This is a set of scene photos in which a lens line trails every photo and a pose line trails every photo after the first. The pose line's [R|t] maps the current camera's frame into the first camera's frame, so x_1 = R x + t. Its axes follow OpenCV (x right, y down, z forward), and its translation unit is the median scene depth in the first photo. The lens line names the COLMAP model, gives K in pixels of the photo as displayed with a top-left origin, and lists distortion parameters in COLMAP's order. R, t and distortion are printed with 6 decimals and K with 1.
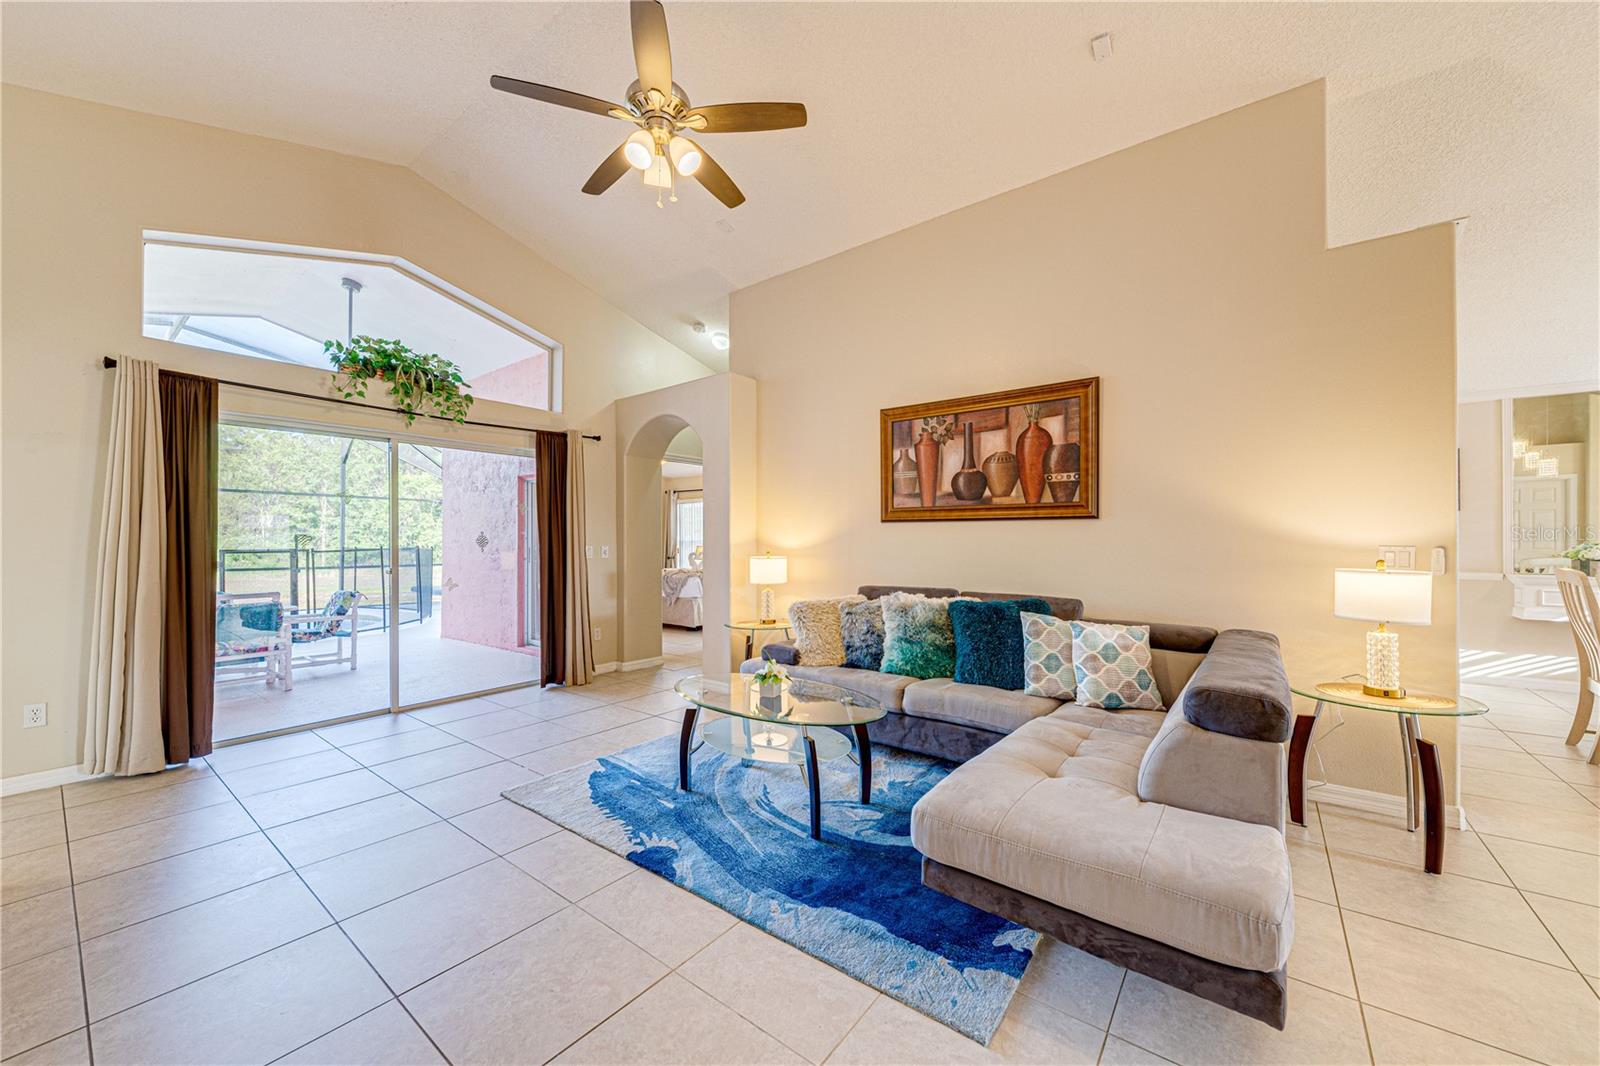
lens RADIAL K [[595.0, 0, 800.0], [0, 595.0, 533.0], [0, 0, 1]] dist [0.002234, 0.000067]
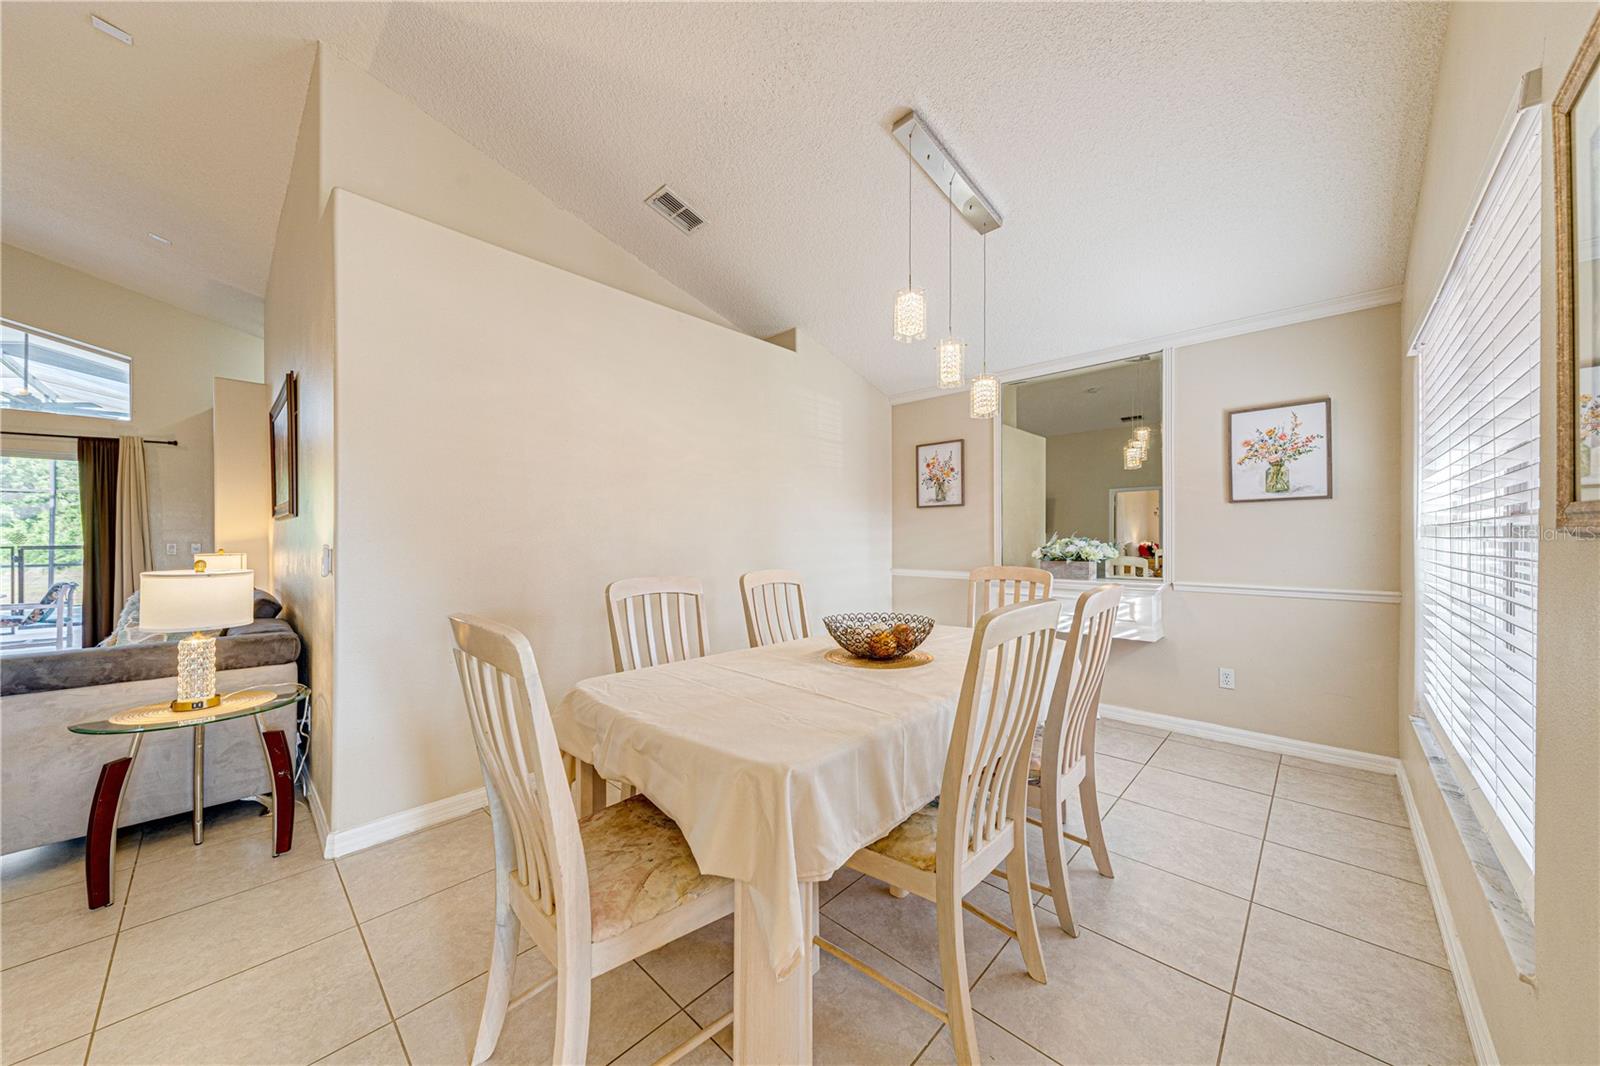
lens RADIAL K [[559.2, 0, 807.1], [0, 559.2, 521.7], [0, 0, 1]] dist [0.001001, -0.003661]
pose [[0.995674, -0.004001, -0.092832, 1.108614], [0.002452, 0.999856, -0.016798, 0.002297], [0.092886, 0.016498, 0.995540, 0.140294]]
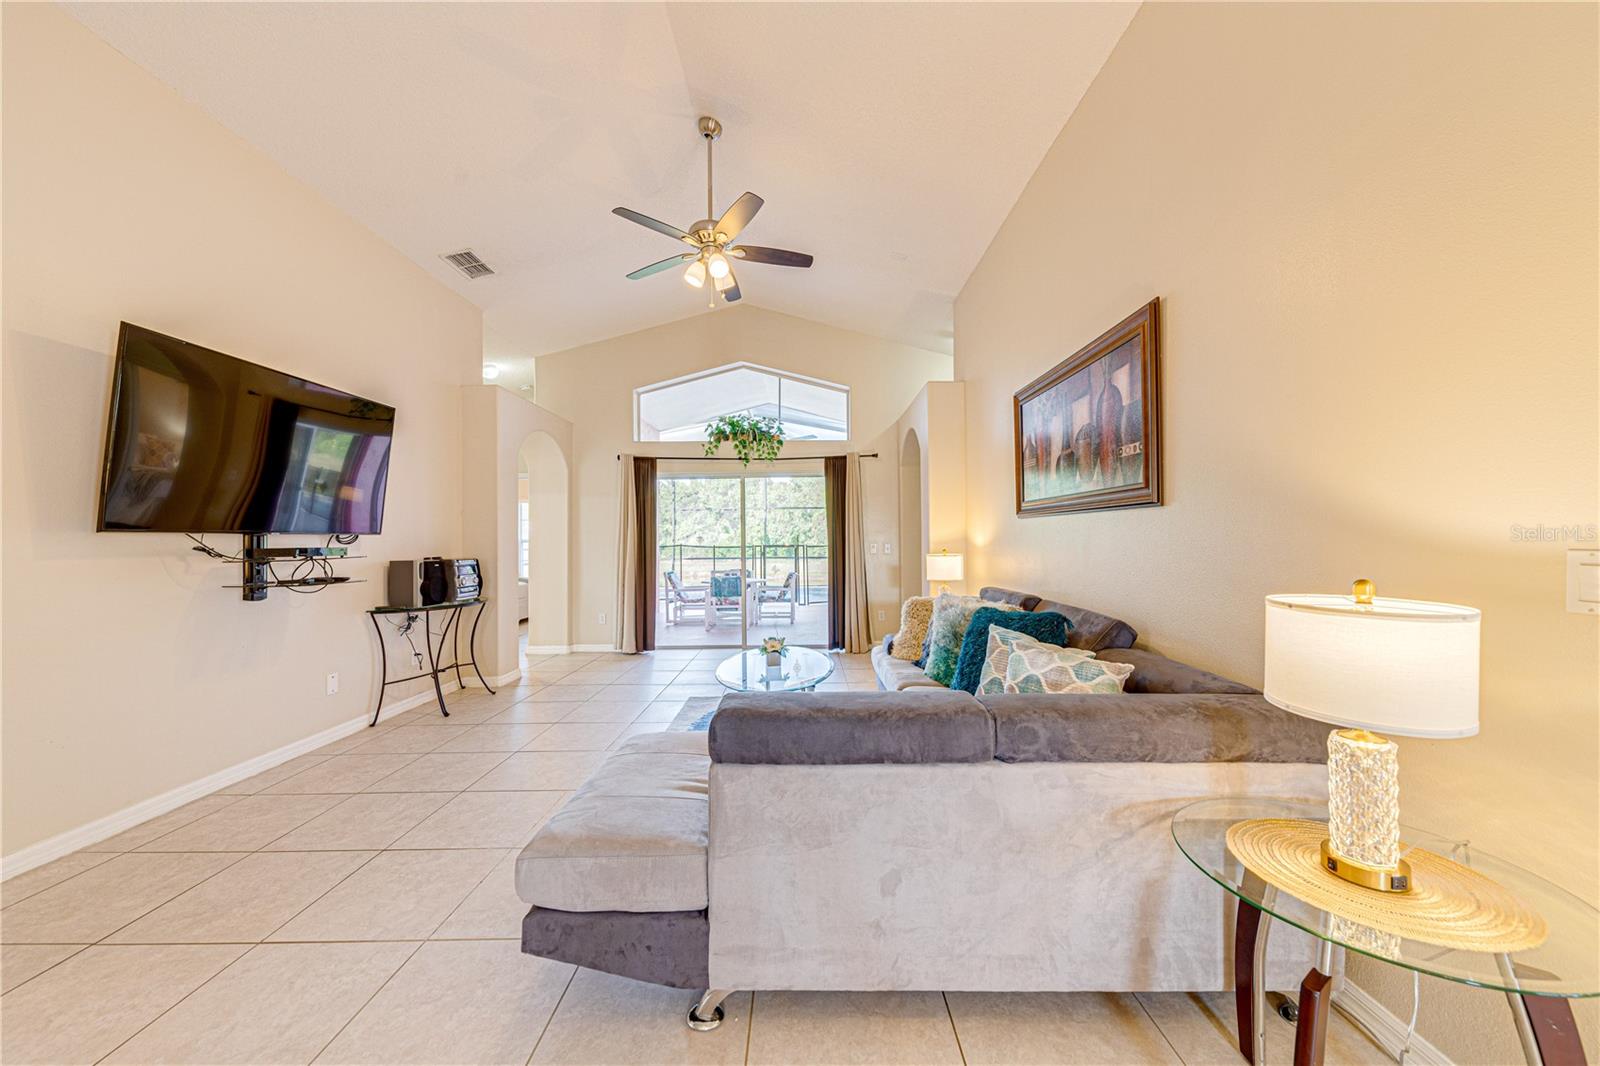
lens RADIAL K [[559.2, 0, 807.1], [0, 559.2, 521.7], [0, 0, 1]] dist [0.001001, -0.003661]
pose [[0.610100, -0.029404, -0.791779, 0.606383], [0.017457, 0.999567, -0.023669, 0.002476], [0.792132, 0.000619, 0.610349, 0.229841]]
